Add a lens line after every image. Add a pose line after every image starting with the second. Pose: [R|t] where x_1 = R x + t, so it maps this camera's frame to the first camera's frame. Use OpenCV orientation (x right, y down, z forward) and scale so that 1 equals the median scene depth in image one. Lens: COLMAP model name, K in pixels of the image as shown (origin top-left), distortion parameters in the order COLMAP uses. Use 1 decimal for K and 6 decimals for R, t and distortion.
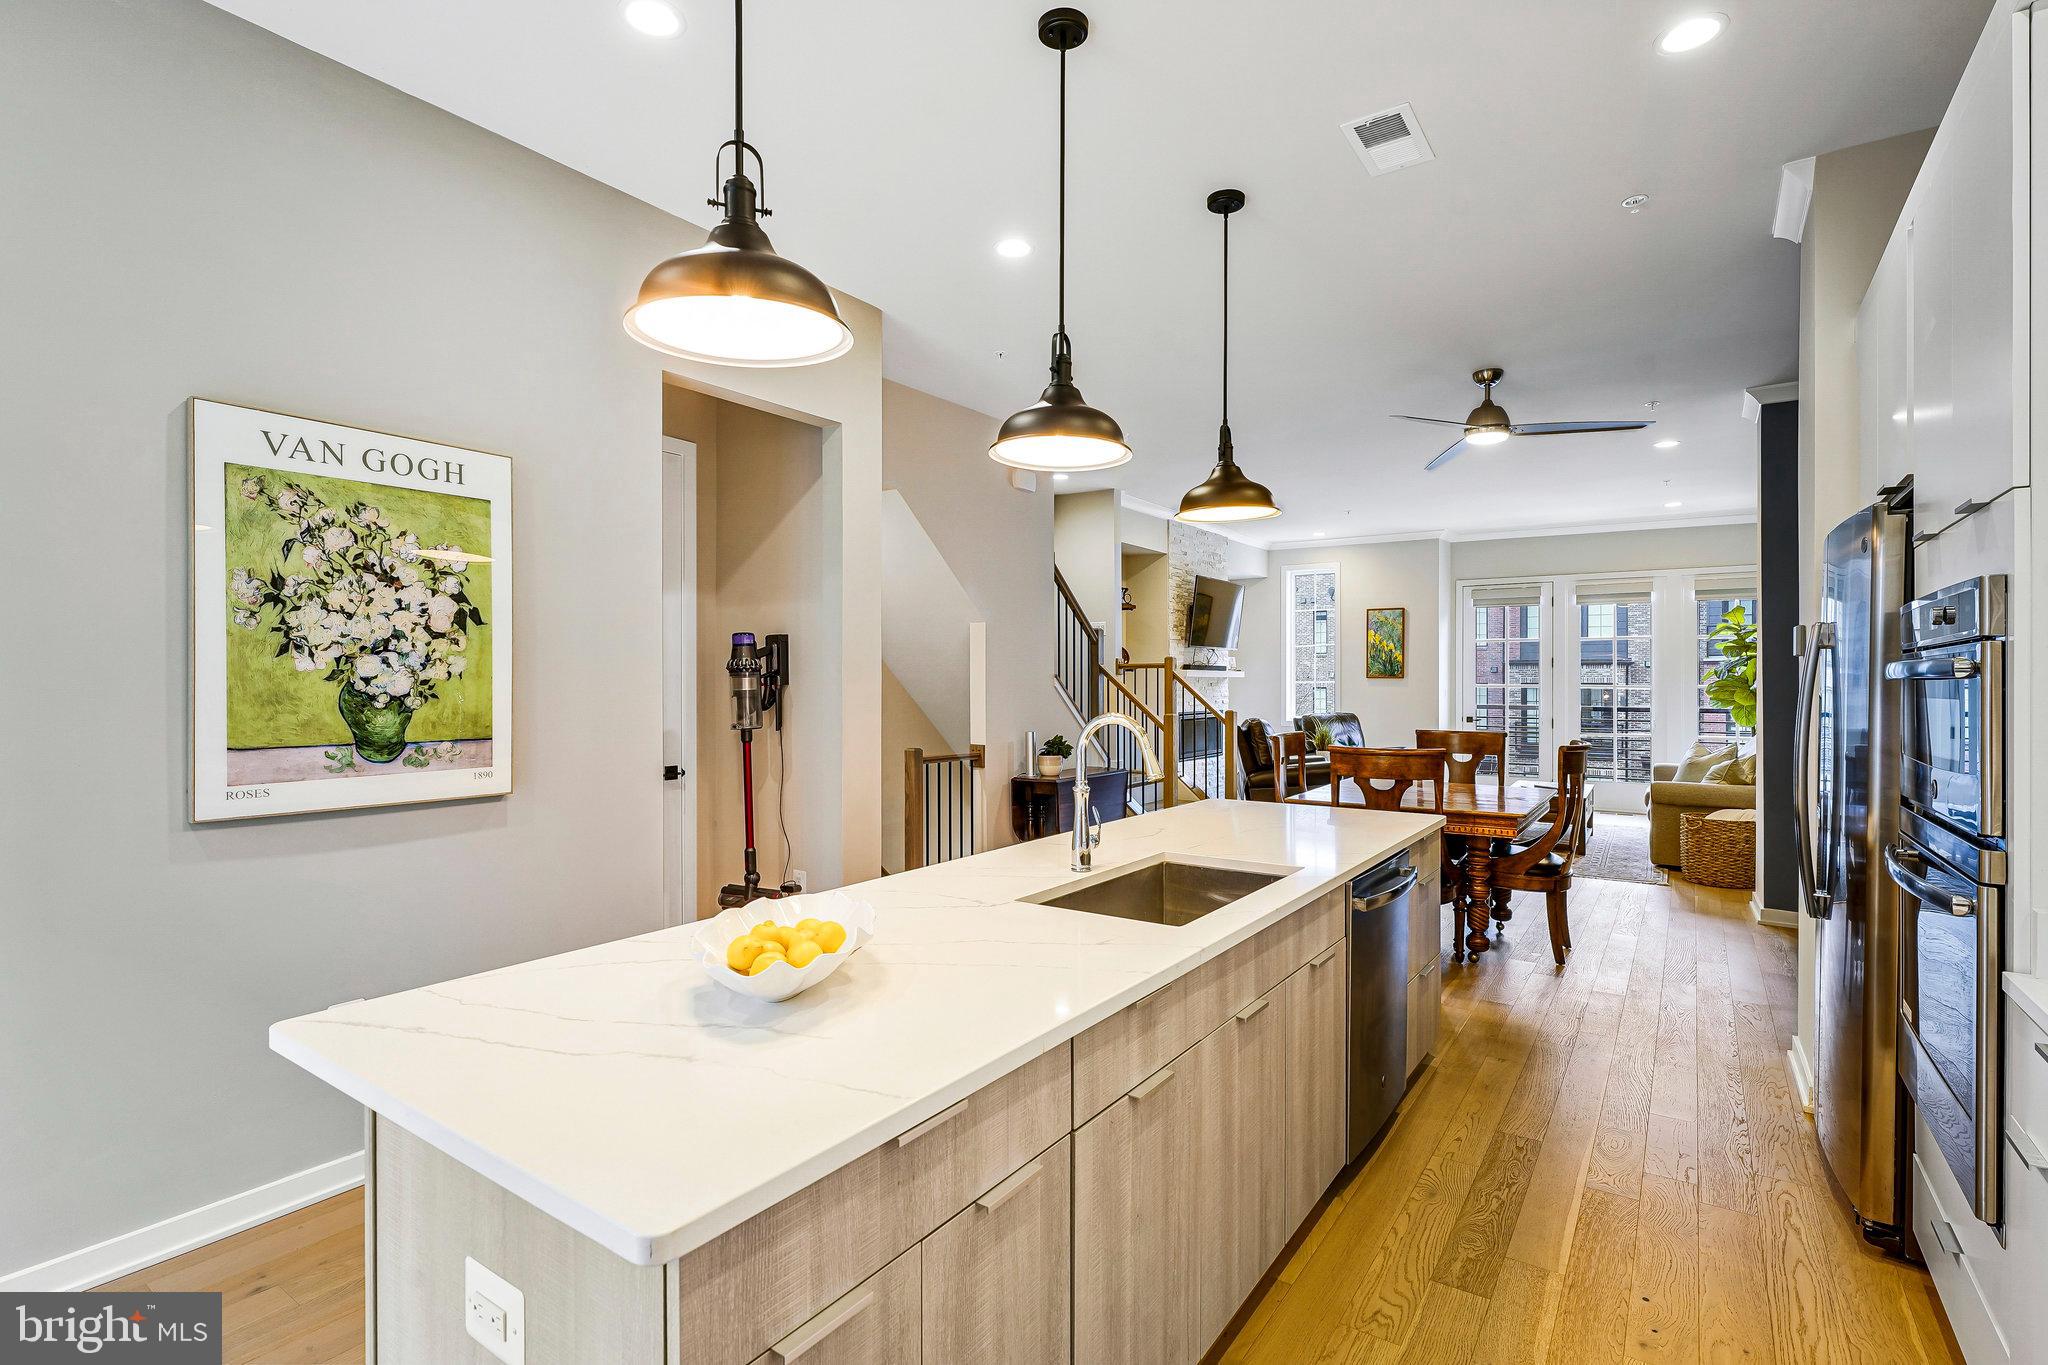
lens RADIAL K [[965.6, 0, 1015.6], [0, 965.6, 685.1], [0, 0, 1]] dist [0.000731, 0.000465]
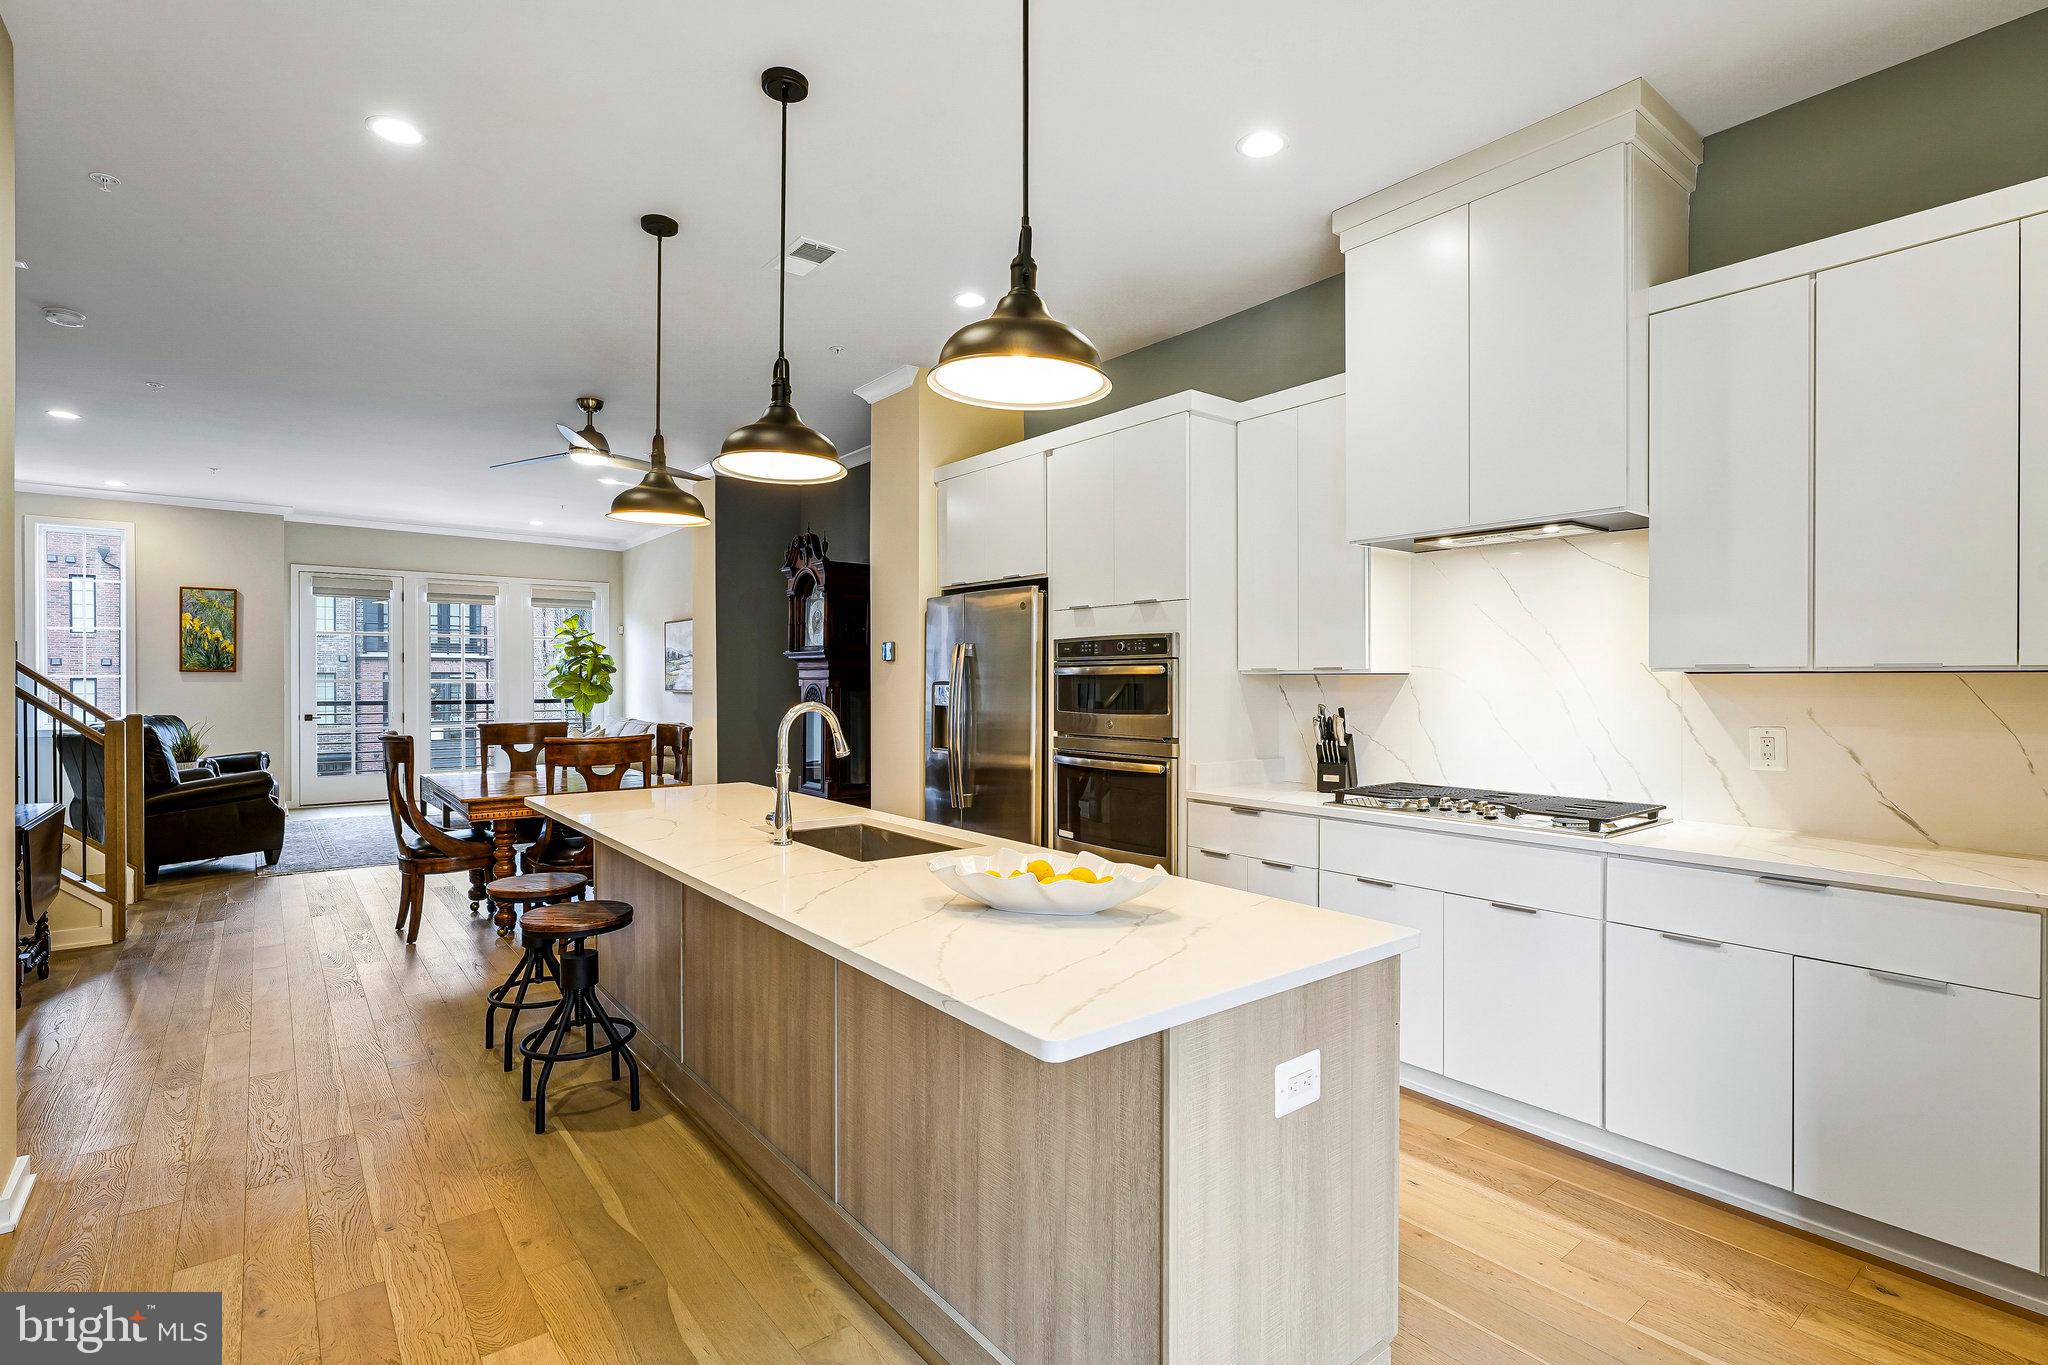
lens RADIAL K [[965.6, 0, 1015.1], [0, 965.6, 681.0], [0, 0, 1]] dist [0.000731, 0.000465]
pose [[0.289685, -0.004183, 0.957113, -0.624812], [0.003124, 0.999989, 0.003425, -0.000275], [-0.957117, 0.001998, 0.289695, 0.284811]]
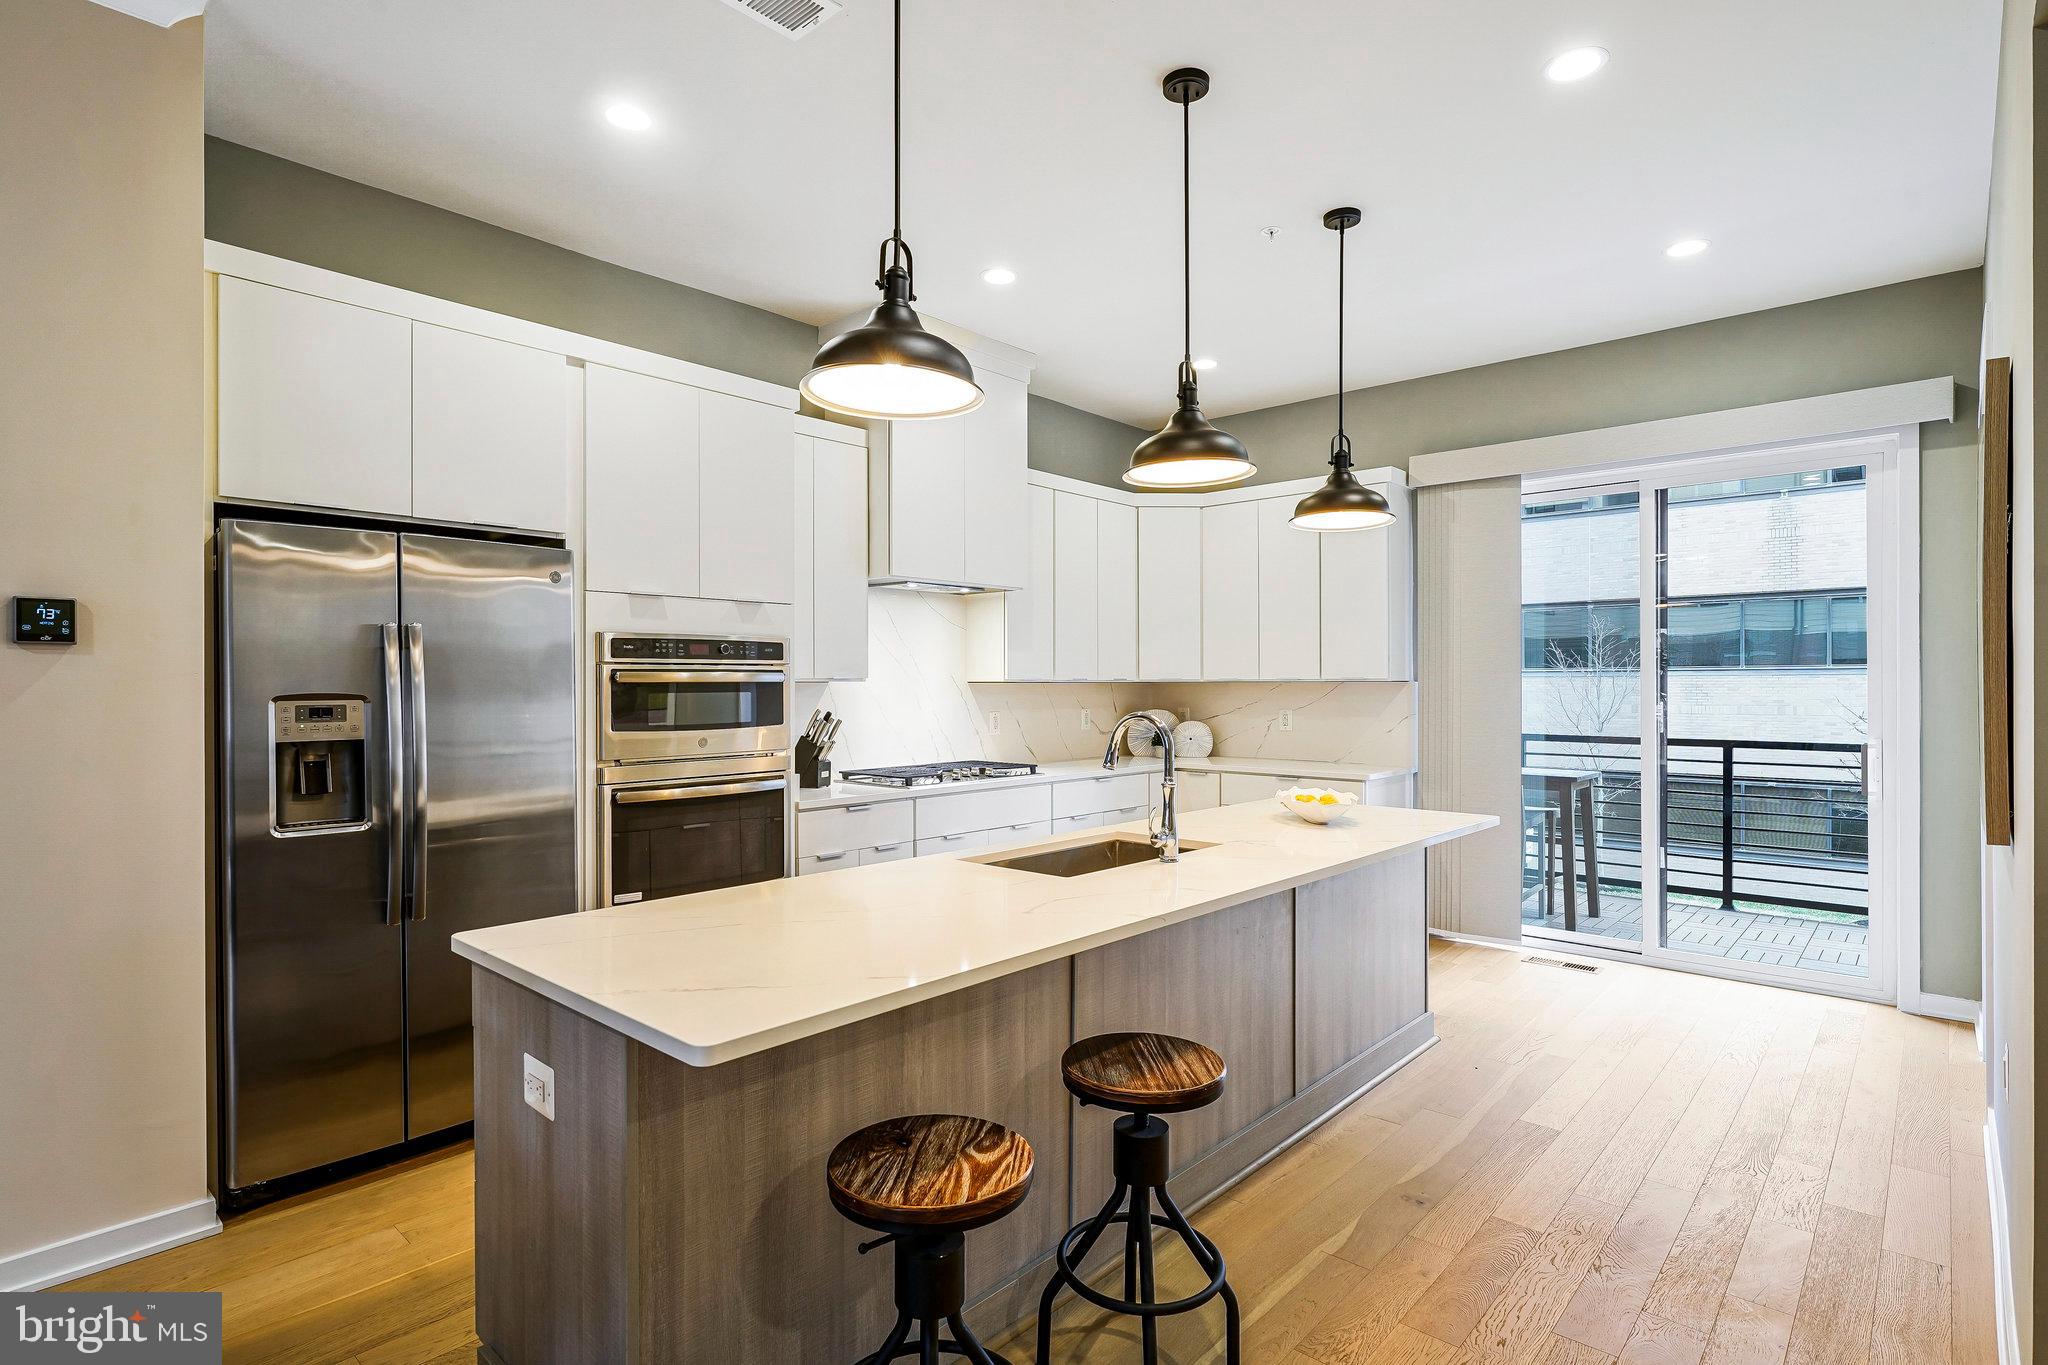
lens RADIAL K [[1013.1, 0, 1030.8], [0, 1013.1, 684.9], [0, 0, 1]] dist [-0.004621, -0.000287]
pose [[-0.992889, -0.000240, 0.119047, 0.279915], [0.000006, 0.999998, 0.002068, -0.003548], [-0.119048, 0.002054, -0.992886, 1.813253]]
